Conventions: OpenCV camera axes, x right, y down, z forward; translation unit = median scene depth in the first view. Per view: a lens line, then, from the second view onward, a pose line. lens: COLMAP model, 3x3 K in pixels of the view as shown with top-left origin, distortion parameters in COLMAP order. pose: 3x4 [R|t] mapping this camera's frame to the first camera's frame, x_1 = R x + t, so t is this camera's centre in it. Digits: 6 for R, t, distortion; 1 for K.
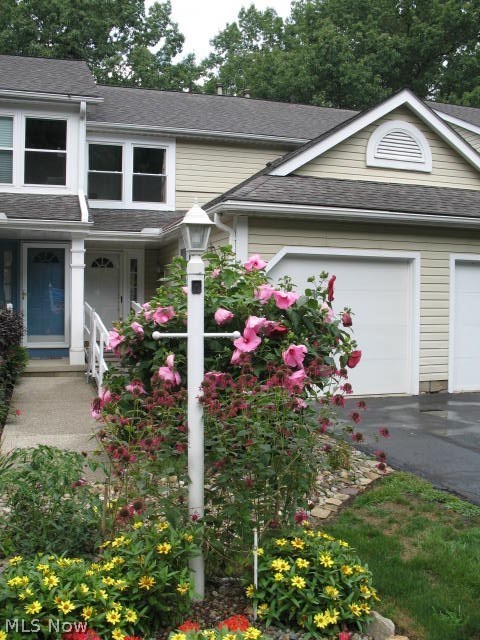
lens RADIAL K [[655.6, 0, 240.0], [0, 655.6, 320.0], [0, 0, 1]] dist [-0.201402, 0.214908]
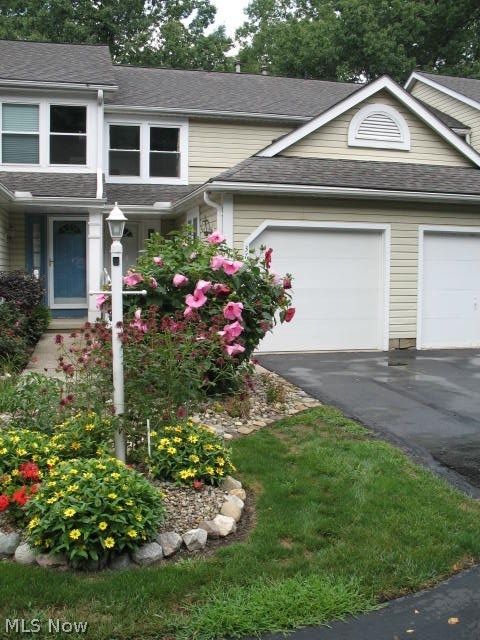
lens RADIAL K [[655.6, 0, 240.0], [0, 655.6, 320.0], [0, 0, 1]] dist [-0.201402, 0.214908]
pose [[0.997542, 0.005201, -0.069882, 0.089985], [-0.001421, 0.998538, 0.054036, 0.001247], [0.070061, -0.053804, 0.996091, -0.136841]]
